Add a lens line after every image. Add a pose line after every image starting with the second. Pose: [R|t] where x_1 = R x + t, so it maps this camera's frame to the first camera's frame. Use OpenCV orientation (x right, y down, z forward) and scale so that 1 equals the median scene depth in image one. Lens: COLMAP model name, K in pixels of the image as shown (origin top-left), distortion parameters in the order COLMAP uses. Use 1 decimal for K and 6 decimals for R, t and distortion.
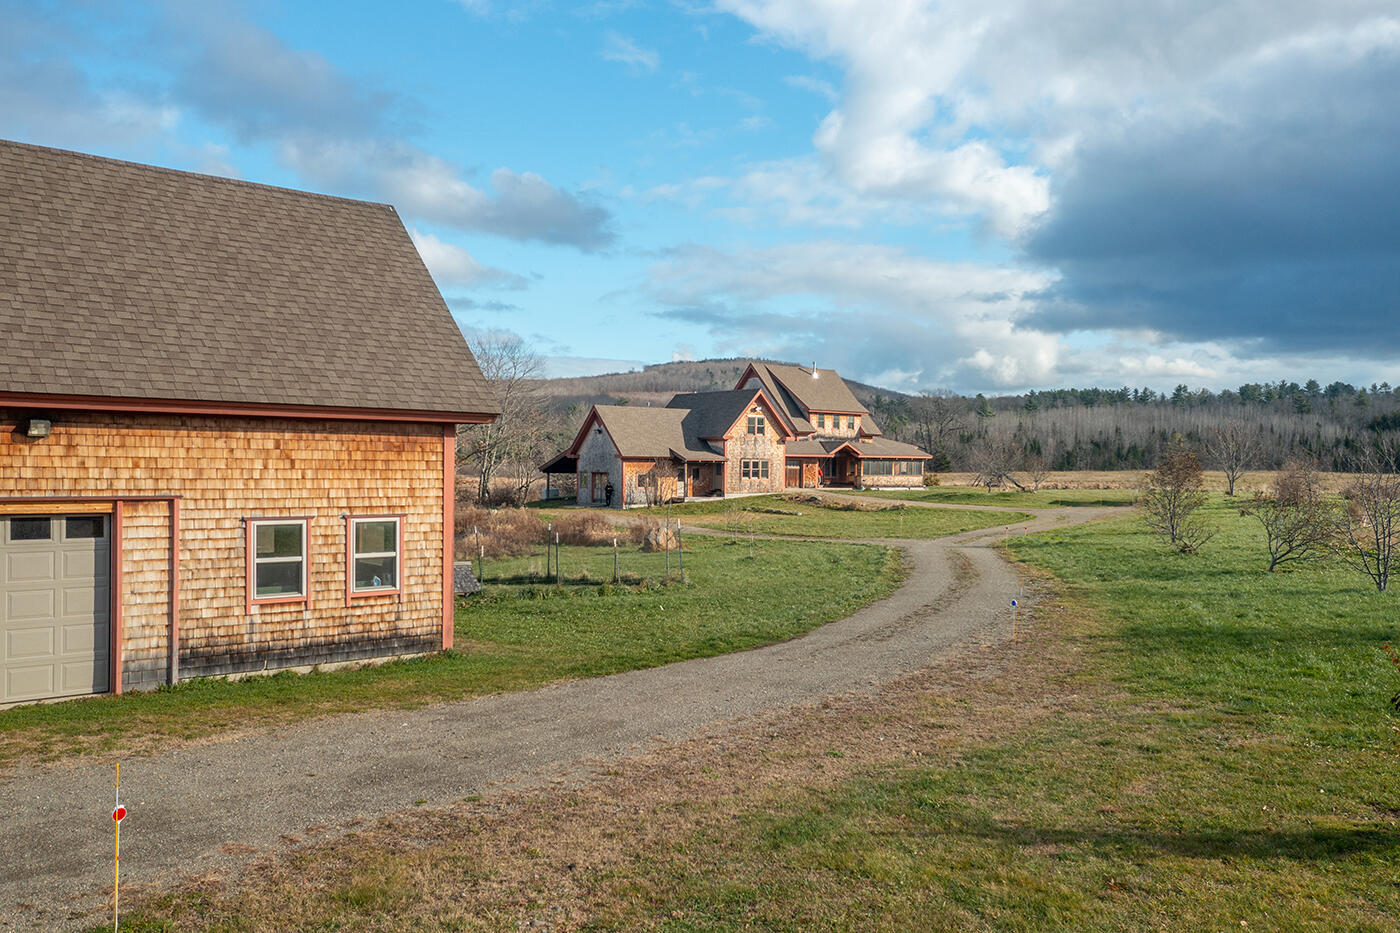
lens RADIAL K [[1104.1, 0, 633.6], [0, 1104.1, 467.0], [0, 0, 1]] dist [-0.059112, 0.000587]
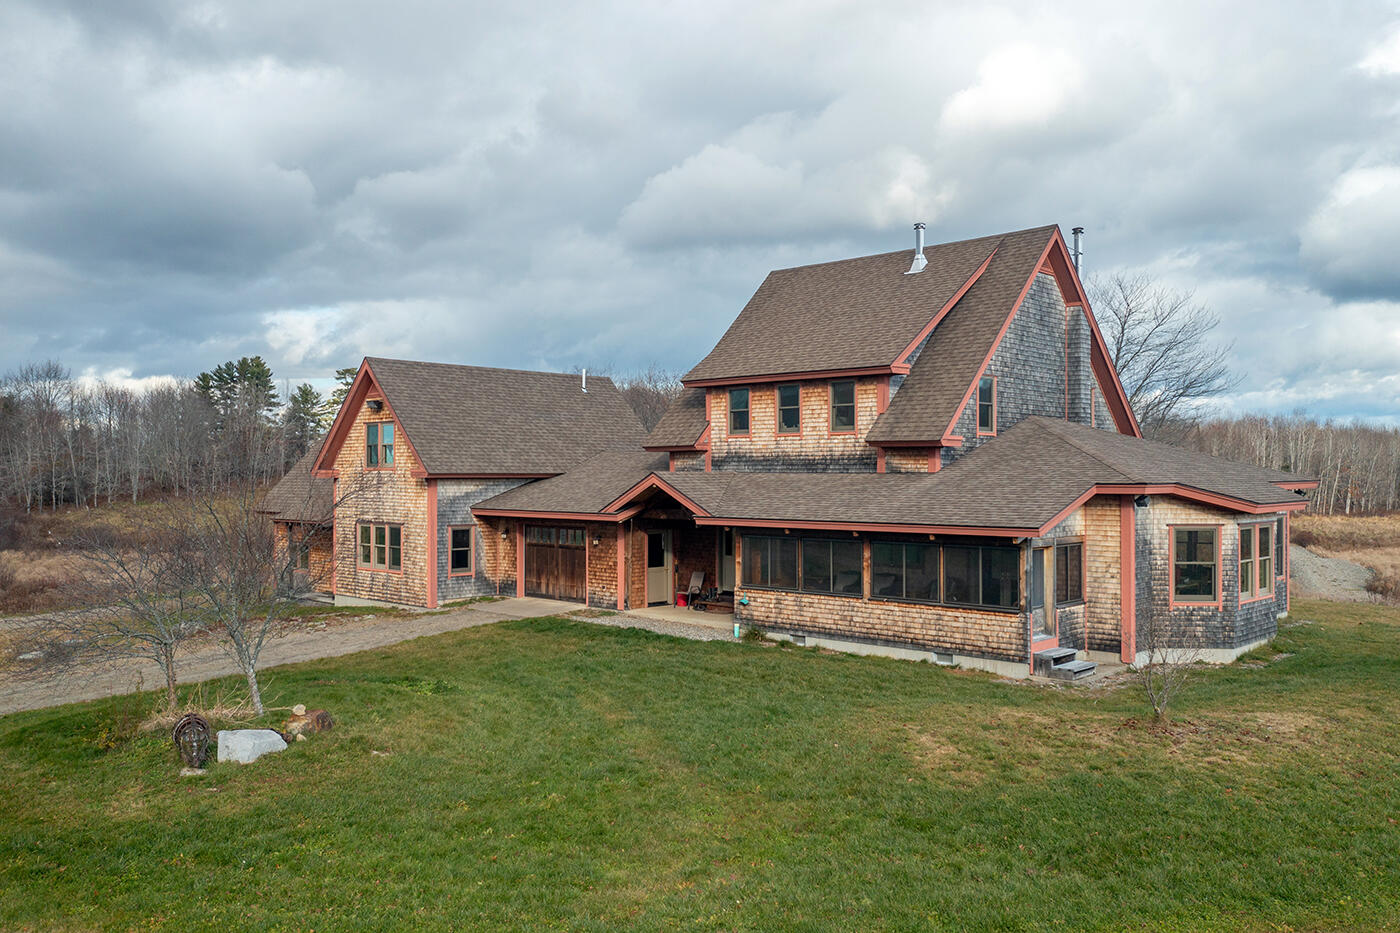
lens RADIAL K [[1156.3, 0, 700.0], [0, 1156.3, 466.5], [0, 0, 1]] dist [-0.008706, -0.002727]
pose [[0.177799, -0.014997, -0.983953, 0.513457], [-0.004340, 0.999862, -0.016024, -0.019666], [0.984057, 0.007119, 0.177710, 0.931638]]
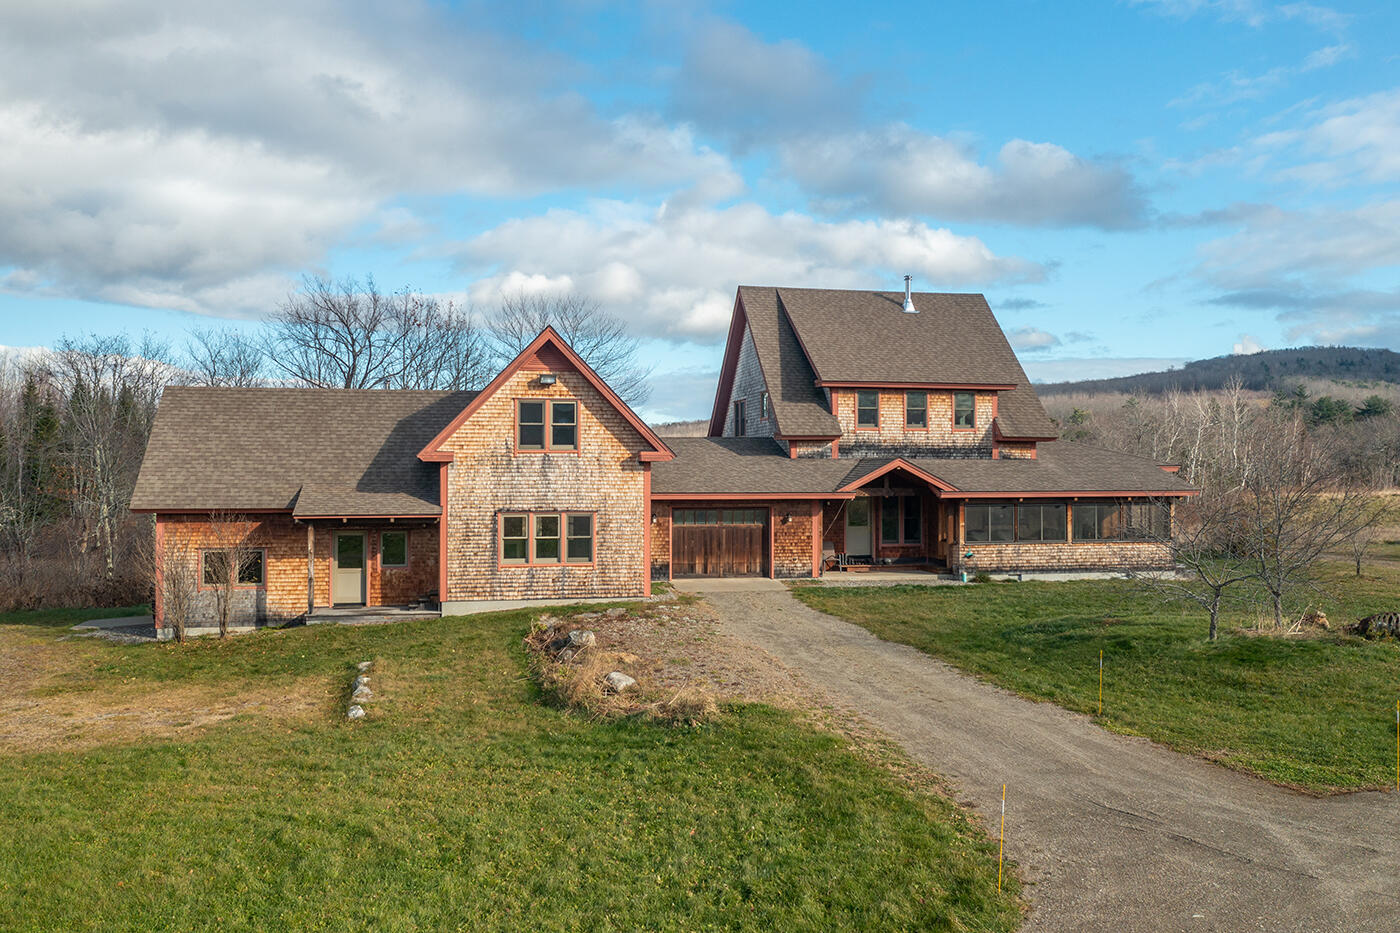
lens RADIAL K [[1156.3, 0, 700.0], [0, 1156.3, 466.5], [0, 0, 1]] dist [-0.008706, -0.002727]
pose [[0.918364, -0.011782, -0.395562, 0.284535], [0.007061, 0.999885, -0.013389, -0.015023], [0.395675, 0.009503, 0.918342, 0.582945]]
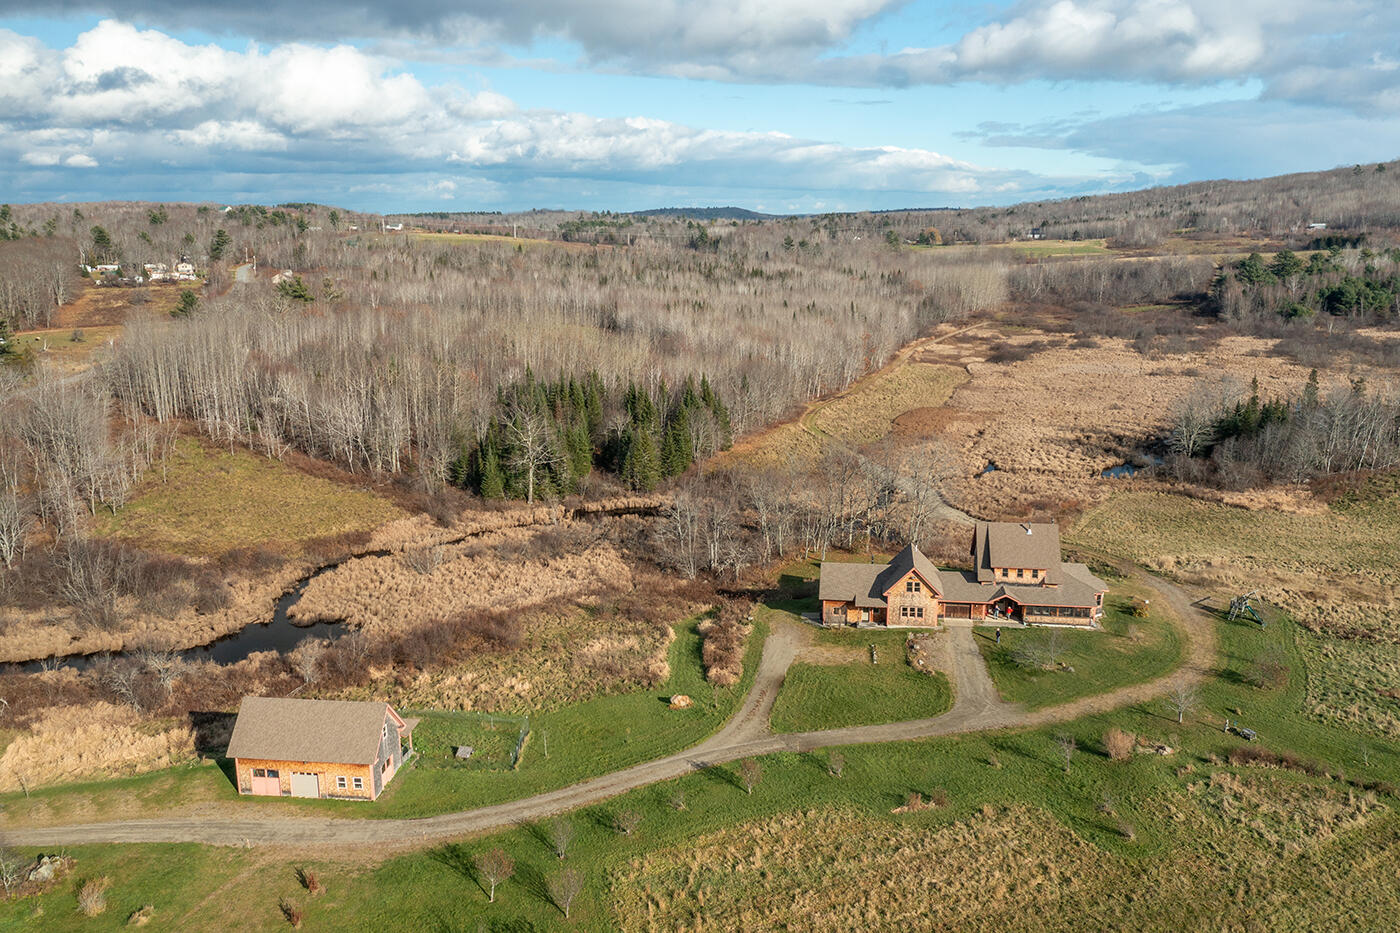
lens RADIAL K [[1156.3, 0, 700.0], [0, 1156.3, 466.5], [0, 0, 1]] dist [-0.008706, -0.002727]
pose [[0.727647, 0.138773, -0.671768, 0.896417], [0.006634, 0.977853, 0.209189, -0.509222], [0.685920, -0.156672, 0.710611, -0.357284]]
